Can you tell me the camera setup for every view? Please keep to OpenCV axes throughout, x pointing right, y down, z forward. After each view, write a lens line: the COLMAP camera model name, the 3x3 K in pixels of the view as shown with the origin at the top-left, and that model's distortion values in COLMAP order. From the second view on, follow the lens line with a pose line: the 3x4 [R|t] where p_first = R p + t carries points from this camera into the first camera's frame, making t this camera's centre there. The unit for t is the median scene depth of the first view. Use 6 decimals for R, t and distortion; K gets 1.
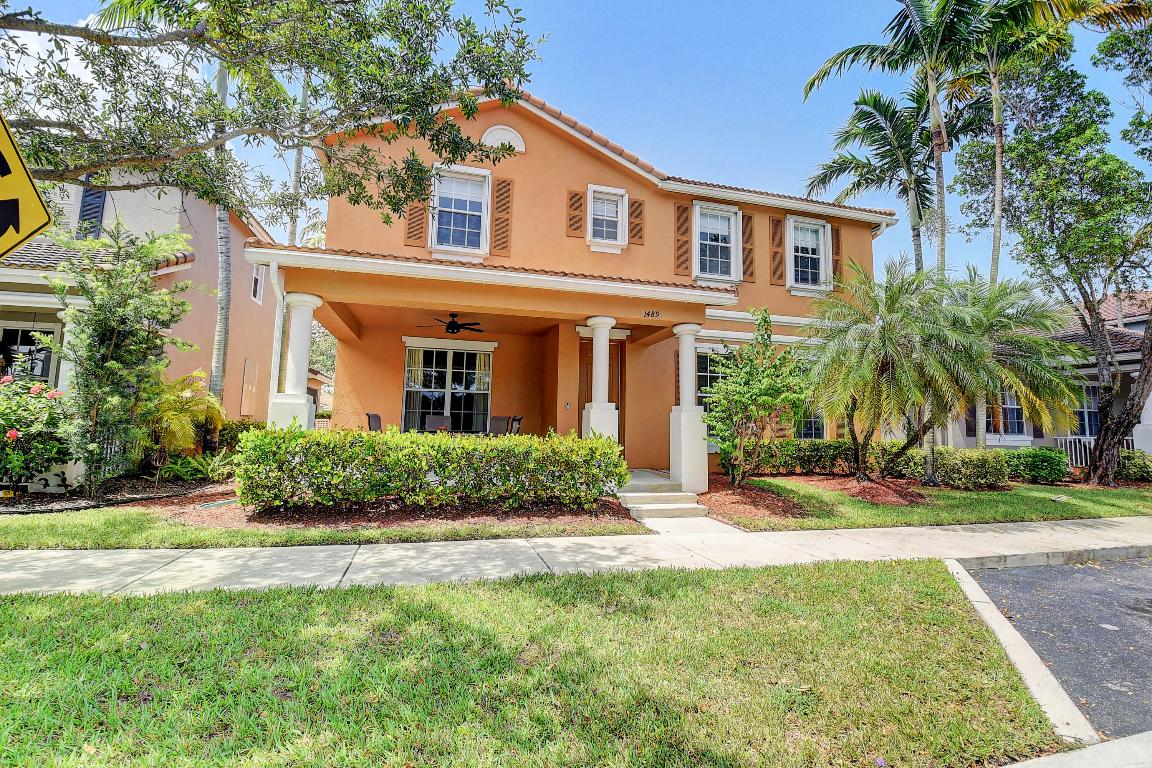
lens RADIAL K [[515.9, 0, 576.0], [0, 515.9, 384.0], [0, 0, 1]] dist [-0.009994, -0.000241]
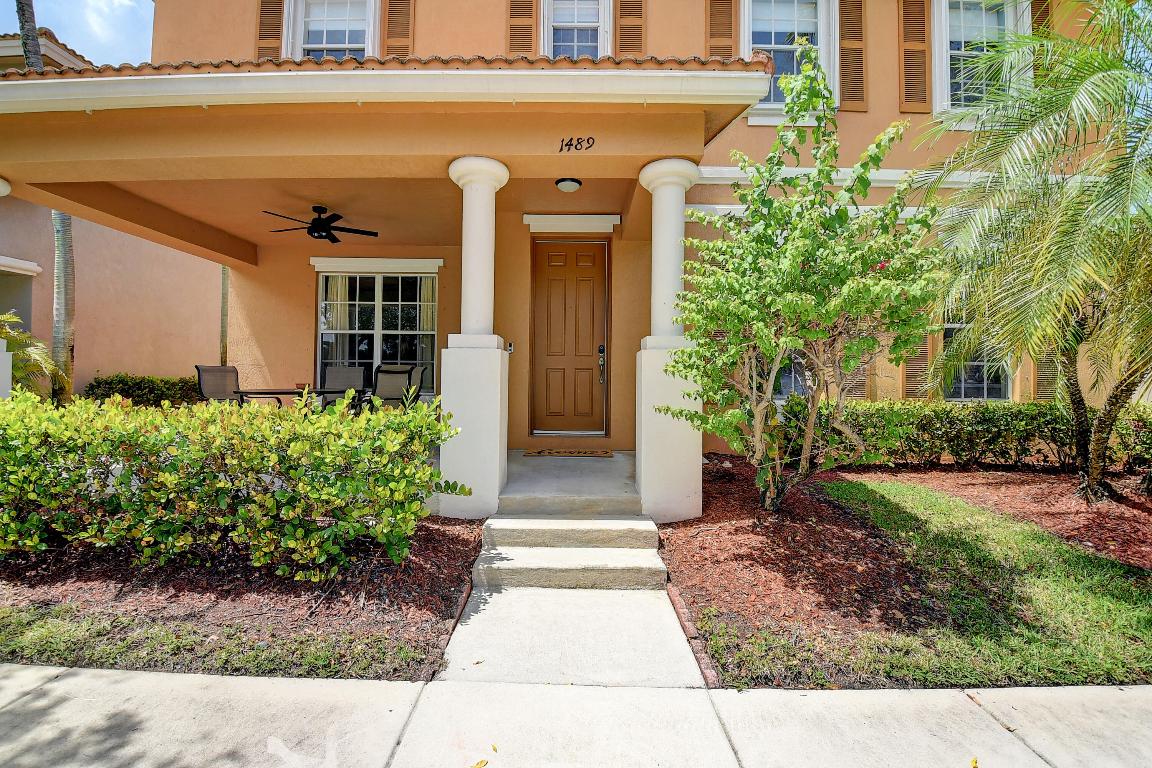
lens RADIAL K [[512.5, 0, 576.0], [0, 512.5, 384.0], [0, 0, 1]] dist [-0.001313, -0.018305]
pose [[0.963121, -0.009242, -0.268910, 0.209964], [0.033468, 0.995764, 0.085644, 0.033521], [0.266979, -0.091486, 0.959350, 0.410545]]
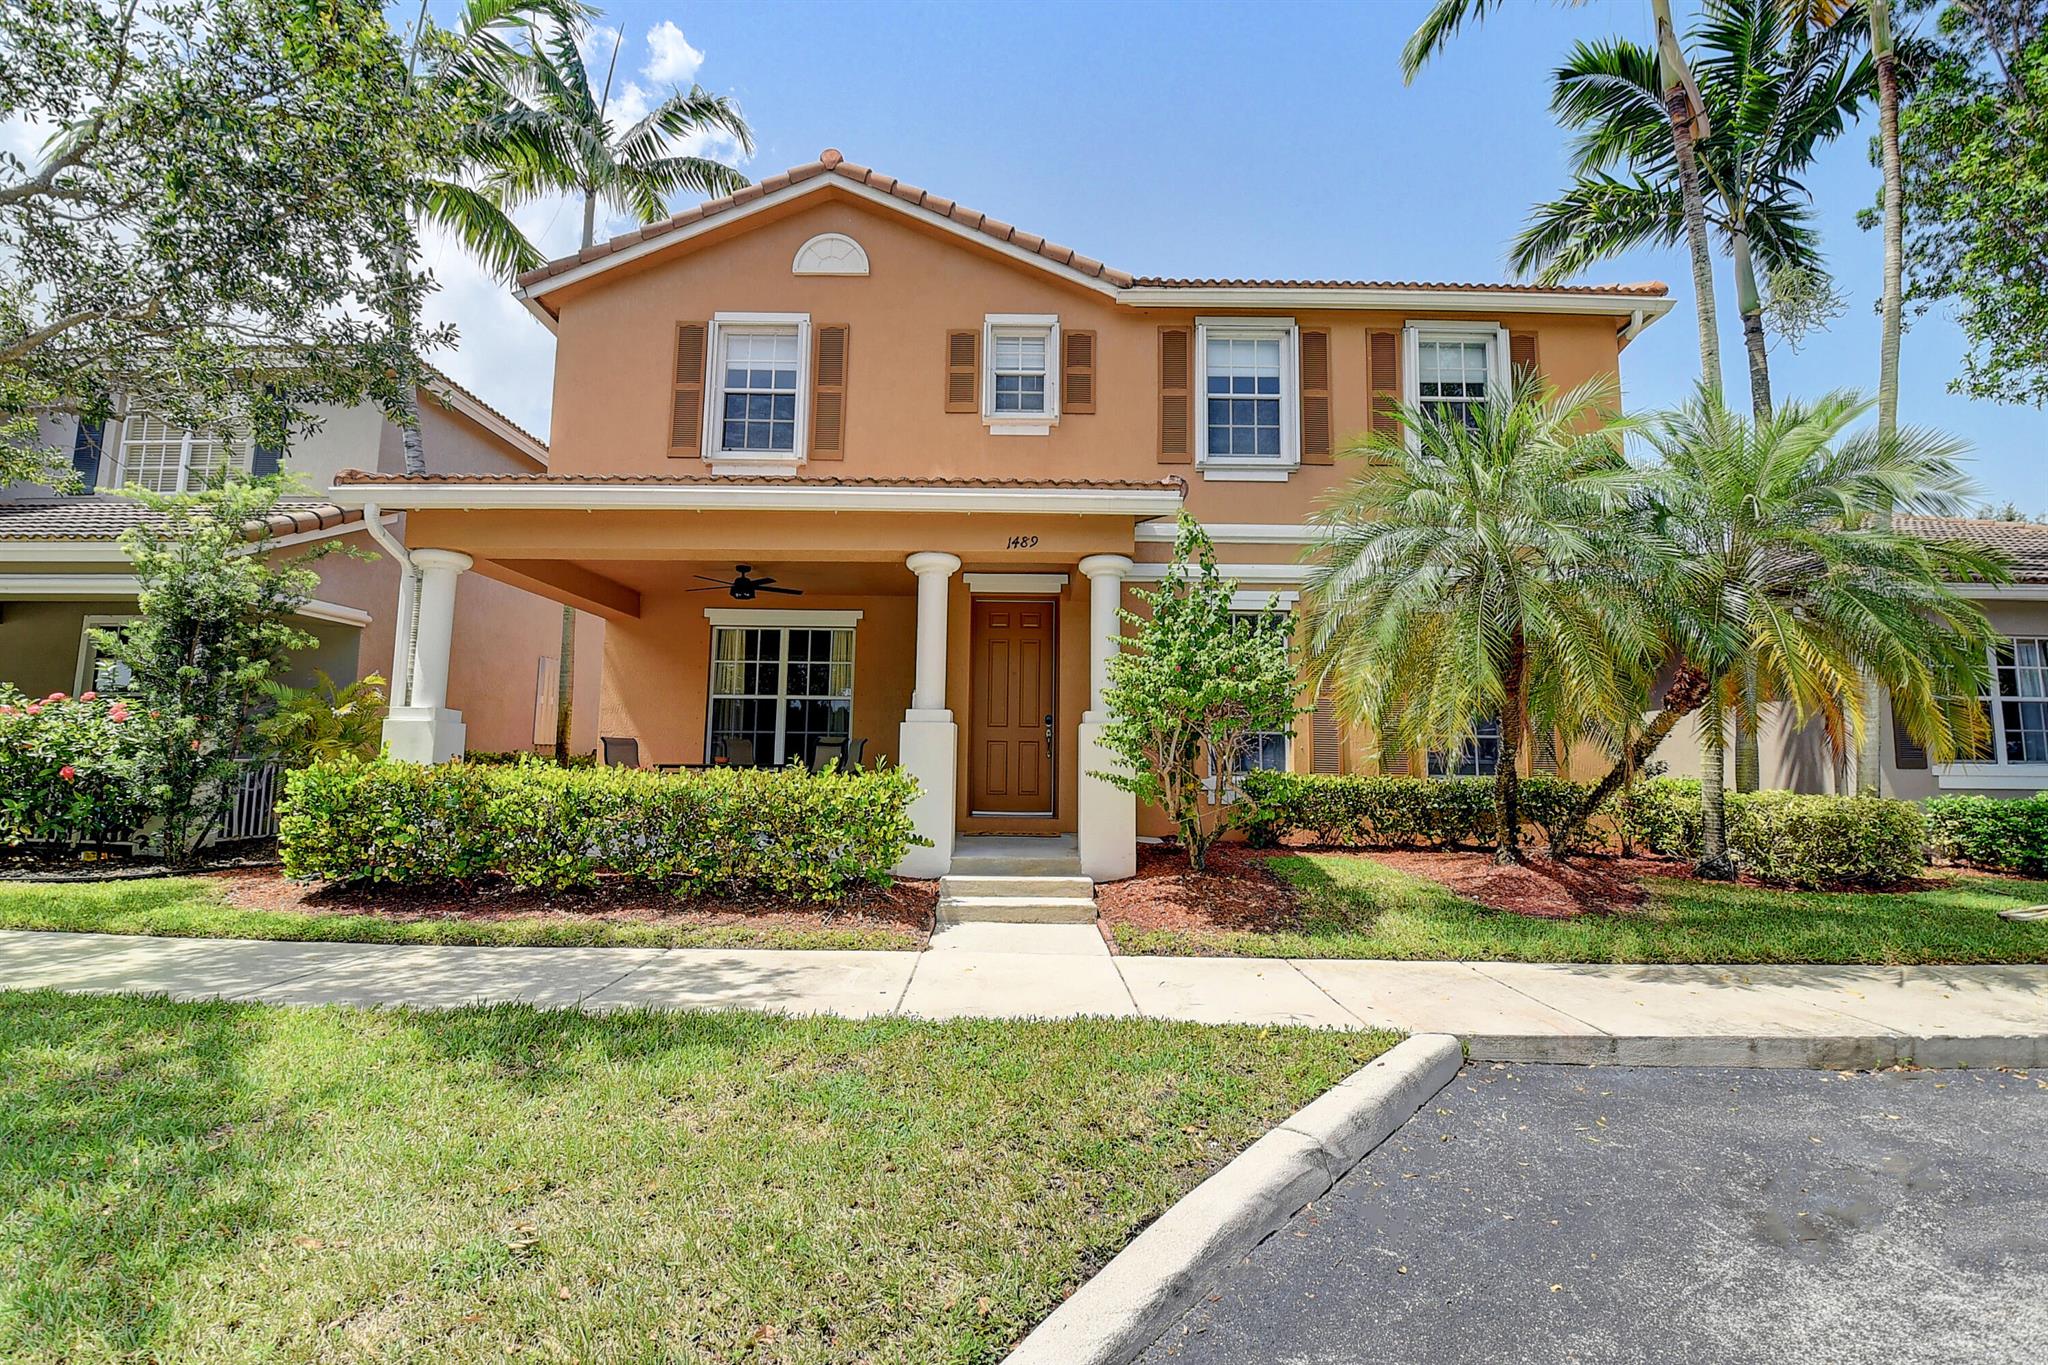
lens RADIAL K [[911.7, 0, 1024.0], [0, 911.7, 682.5], [0, 0, 1]] dist [-0.016358, -0.000174]
pose [[0.965588, -0.032437, -0.258045, 0.299547], [0.031168, 0.999474, -0.009006, 0.014514], [0.258202, 0.000654, 0.966091, 0.072704]]
